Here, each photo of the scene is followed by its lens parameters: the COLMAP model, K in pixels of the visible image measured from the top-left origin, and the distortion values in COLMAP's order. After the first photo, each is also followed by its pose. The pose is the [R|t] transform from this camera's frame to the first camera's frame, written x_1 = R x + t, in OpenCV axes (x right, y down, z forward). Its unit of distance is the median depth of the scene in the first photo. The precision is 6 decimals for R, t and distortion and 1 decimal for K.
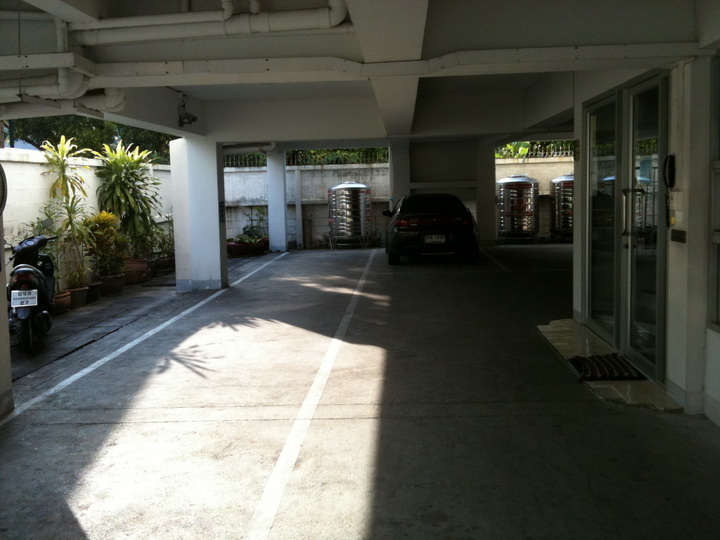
lens RADIAL K [[734.5, 0, 358.6], [0, 734.5, 253.8], [0, 0, 1]] dist [0.009357, -0.157061]
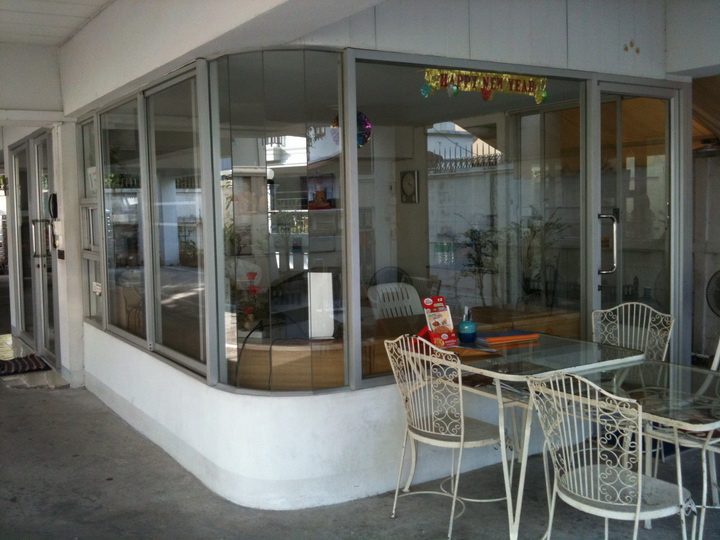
lens RADIAL K [[734.5, 0, 358.6], [0, 734.5, 253.8], [0, 0, 1]] dist [0.009357, -0.157061]
pose [[0.794391, -0.031591, 0.606585, 0.060238], [0.056675, 0.998145, -0.022239, 0.033234], [-0.604757, 0.052045, 0.794708, -0.371324]]
